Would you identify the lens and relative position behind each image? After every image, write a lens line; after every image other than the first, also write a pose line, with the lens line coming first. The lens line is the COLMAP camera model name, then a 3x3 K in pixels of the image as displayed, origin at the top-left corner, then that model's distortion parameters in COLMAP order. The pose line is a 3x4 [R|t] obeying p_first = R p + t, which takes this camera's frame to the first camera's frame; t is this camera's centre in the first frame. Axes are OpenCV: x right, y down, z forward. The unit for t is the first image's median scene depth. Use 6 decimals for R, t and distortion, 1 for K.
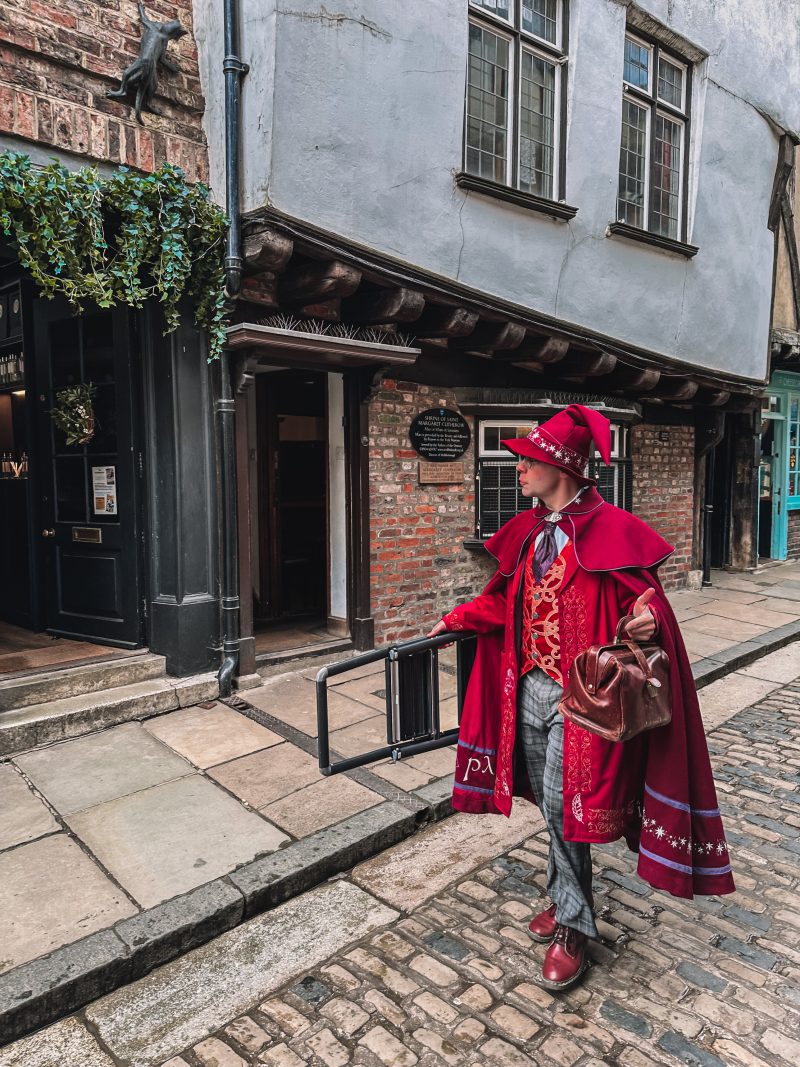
lens RADIAL K [[727.7, 0, 400.2], [0, 727.7, 532.3], [0, 0, 1]] dist [-0.005249, -0.007919]
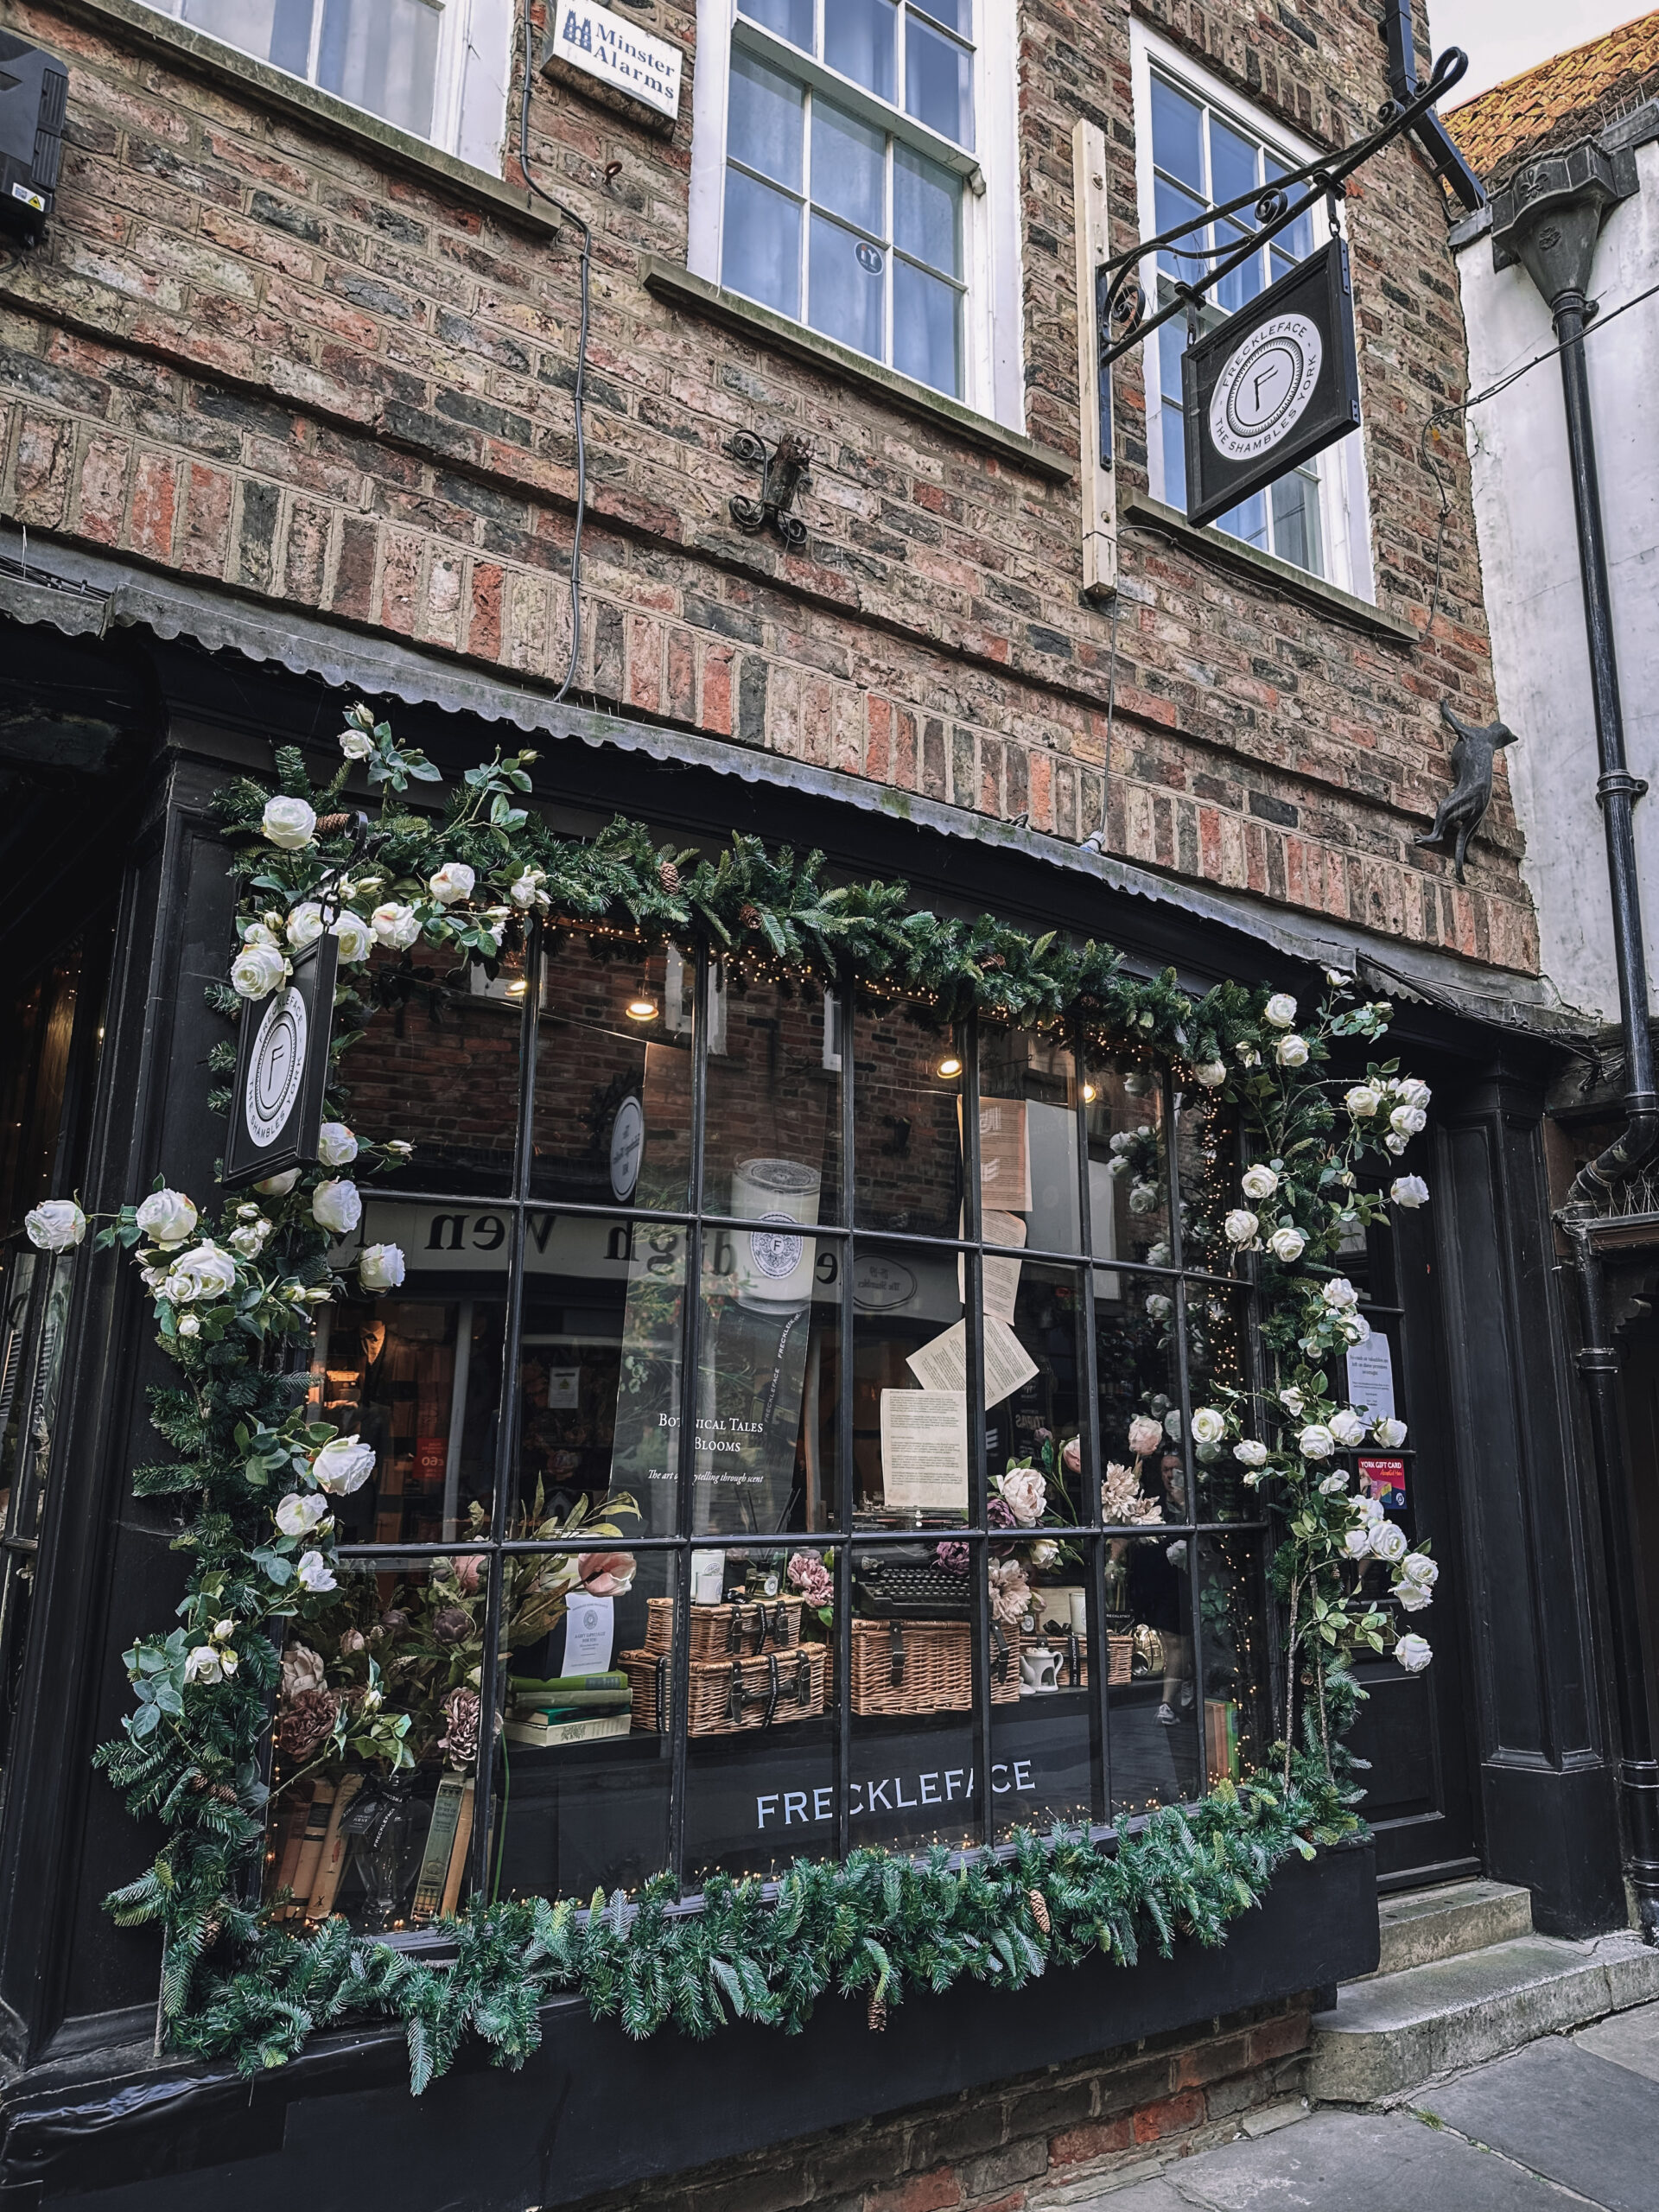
lens RADIAL K [[1564.4, 0, 831.6], [0, 1564.4, 1107.8], [0, 0, 1]] dist [0.000014, -0.002463]
pose [[0.985508, -0.031937, -0.166597, -0.666682], [-0.022491, 0.948844, -0.314944, 0.021254], [0.168133, 0.314127, 0.934375, -0.216184]]
